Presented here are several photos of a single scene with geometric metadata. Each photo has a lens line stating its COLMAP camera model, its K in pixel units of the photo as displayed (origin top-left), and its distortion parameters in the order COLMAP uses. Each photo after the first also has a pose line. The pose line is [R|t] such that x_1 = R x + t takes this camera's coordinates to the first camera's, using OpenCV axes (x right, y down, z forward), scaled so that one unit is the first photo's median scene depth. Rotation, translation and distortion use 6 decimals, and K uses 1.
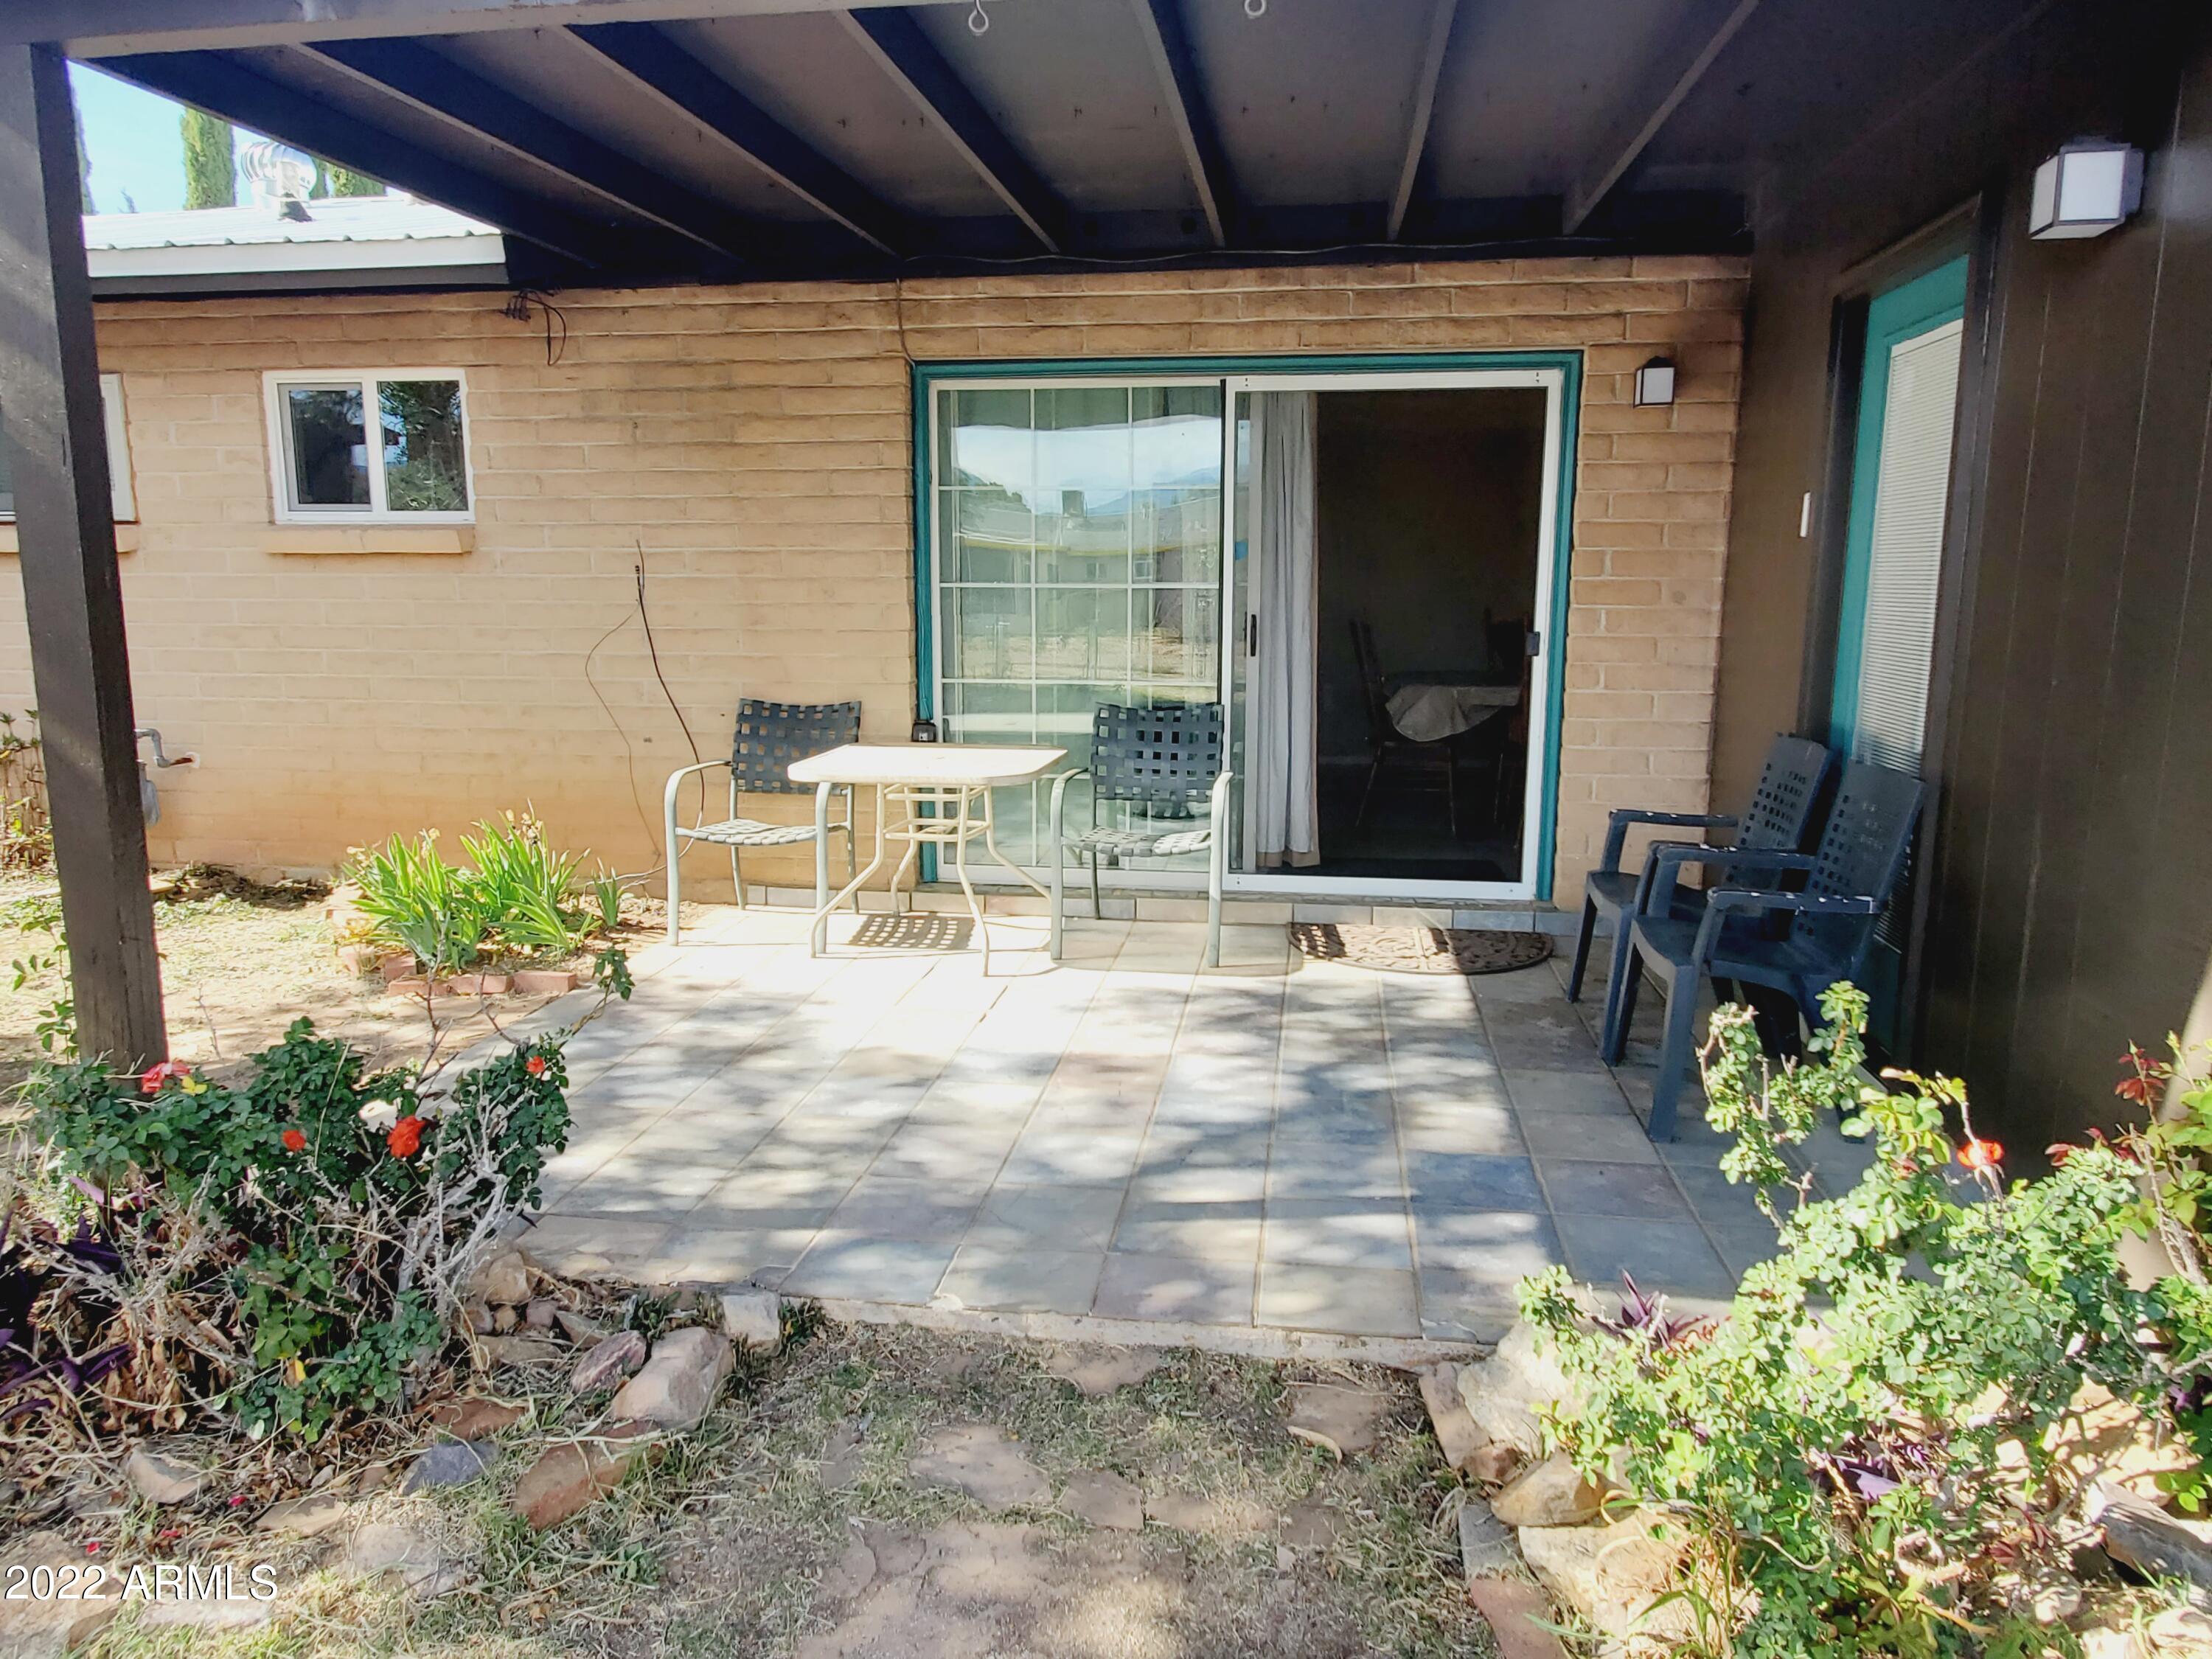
lens RADIAL K [[1408.9, 0, 1103.7], [0, 1408.9, 820.0], [0, 0, 1]] dist [0.003264, -0.001003]
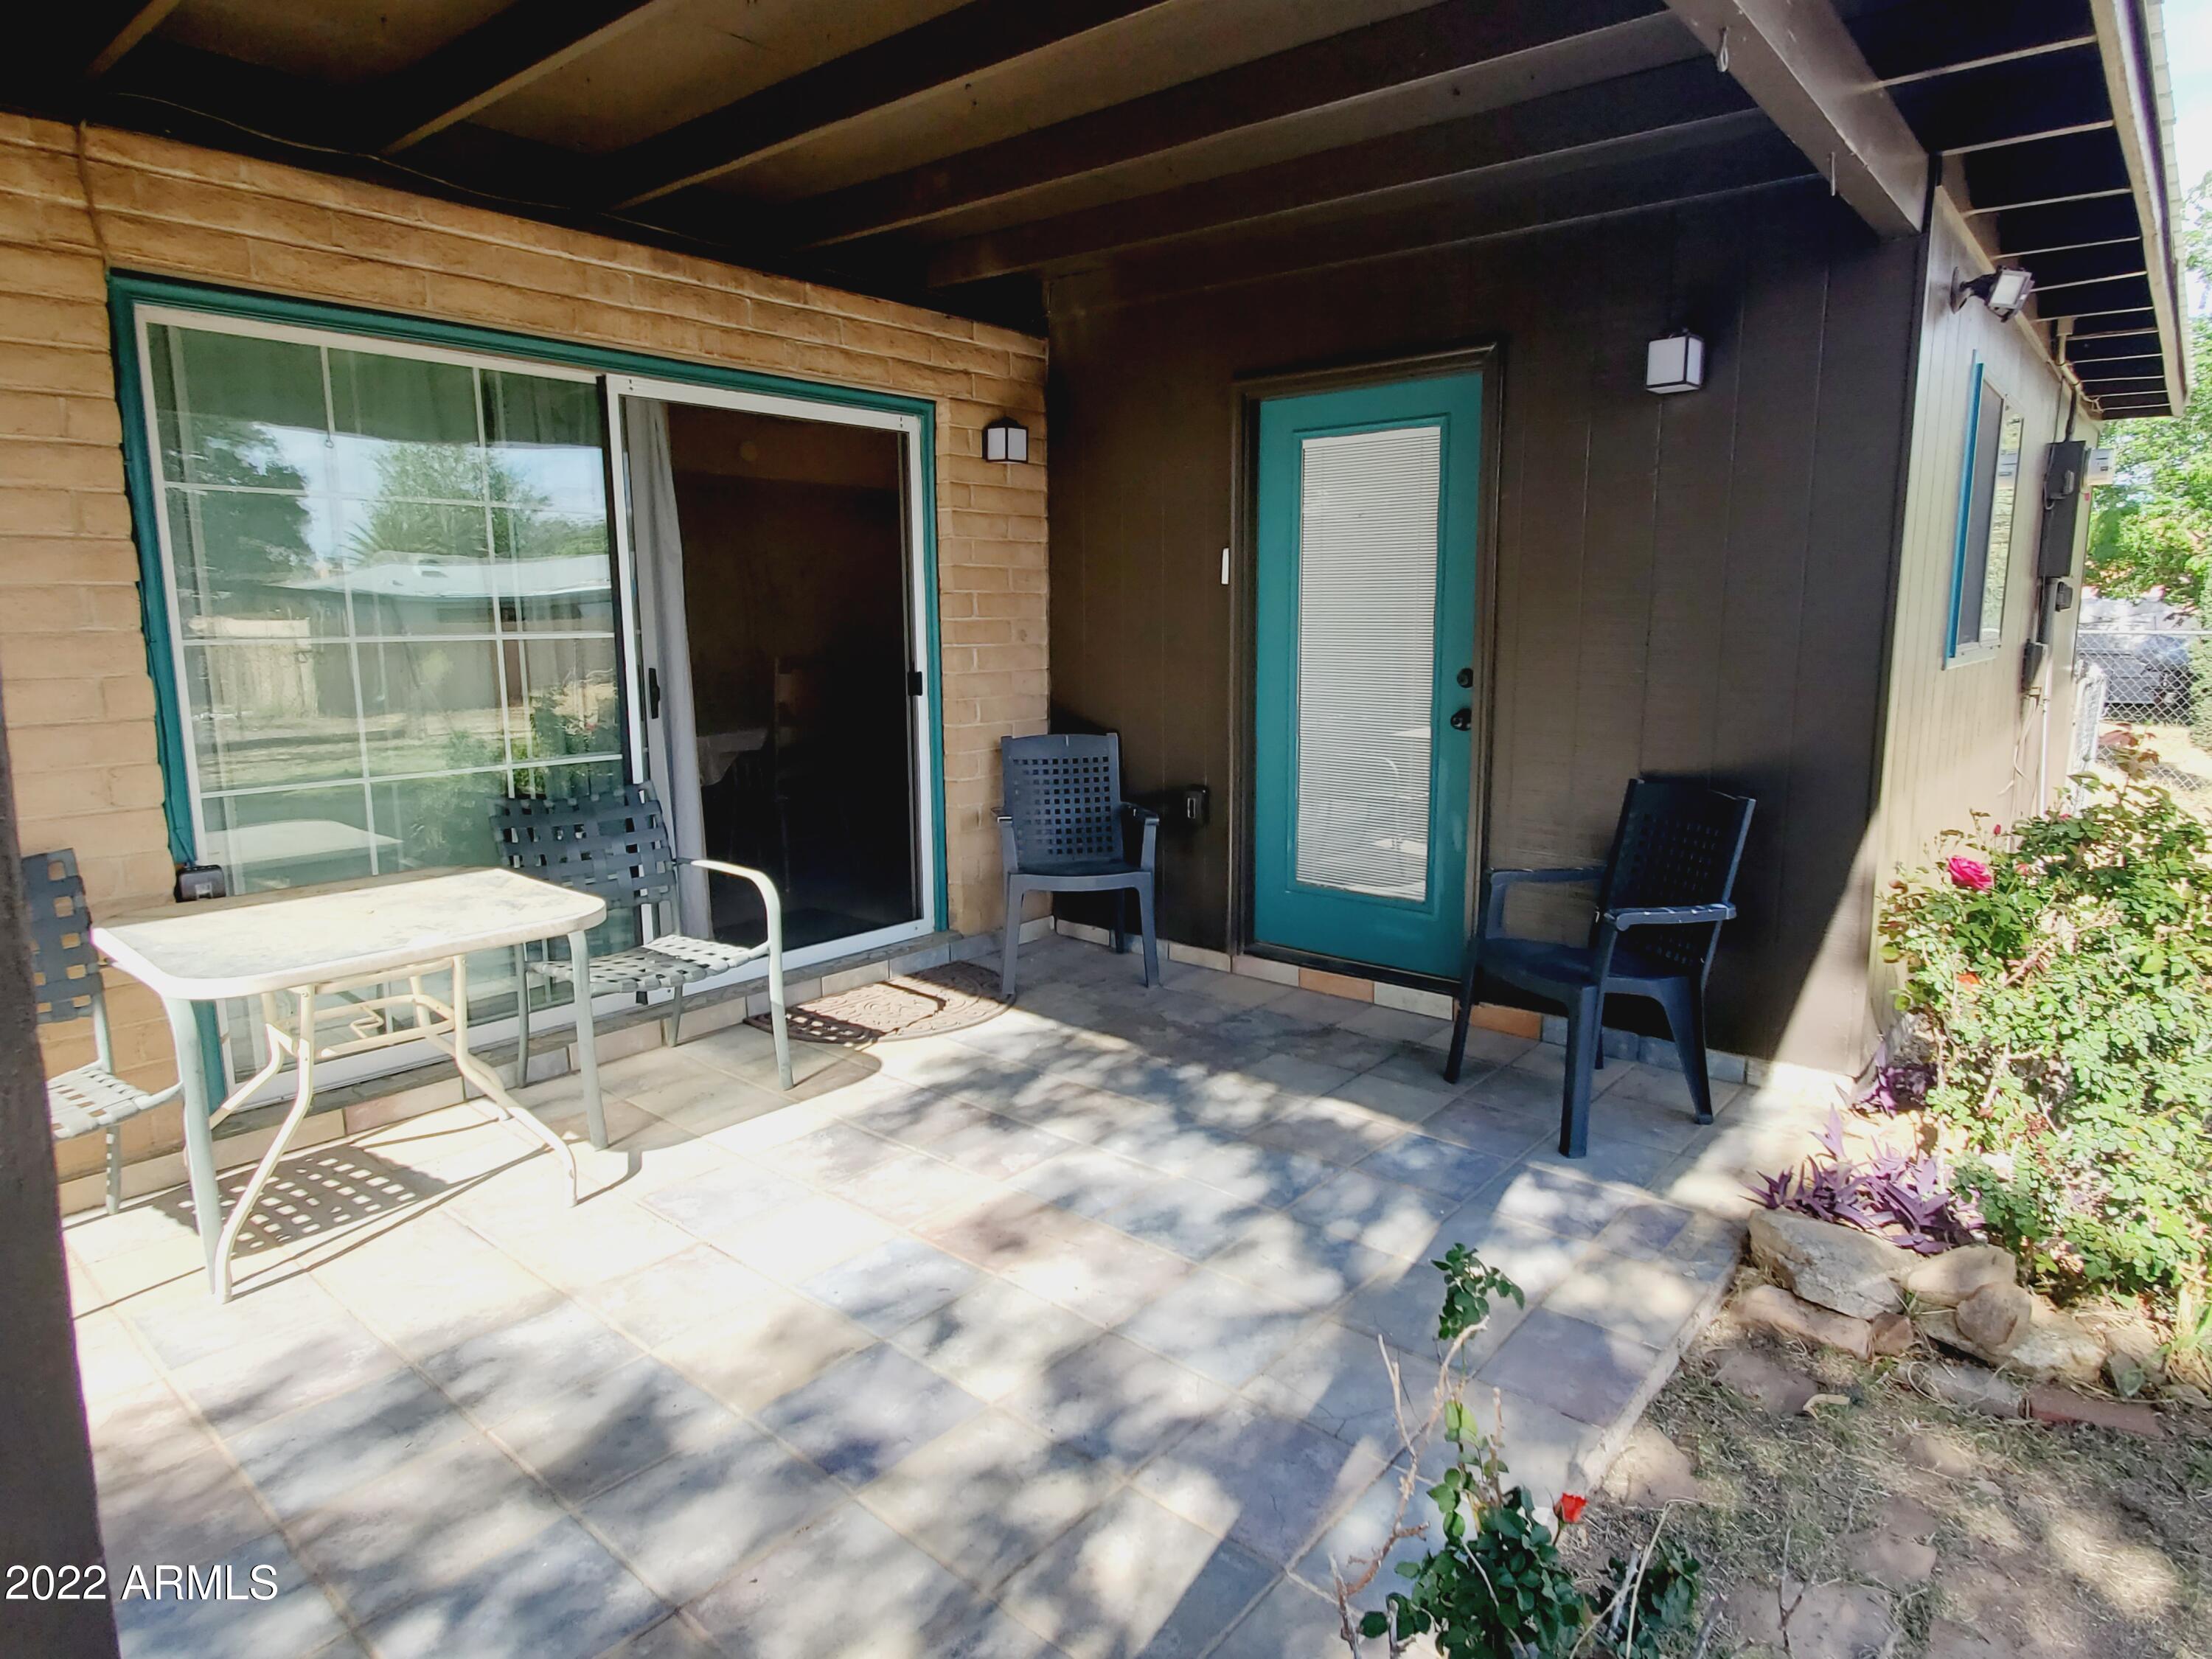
lens RADIAL K [[1297.4, 0, 1112.2], [0, 1297.4, 829.1], [0, 0, 1]] dist [-0.002135, -0.006752]
pose [[0.503714, -0.148297, 0.851046, -0.454352], [0.157354, 0.984425, 0.078405, -0.075603], [-0.849419, 0.094422, 0.519204, 0.416674]]
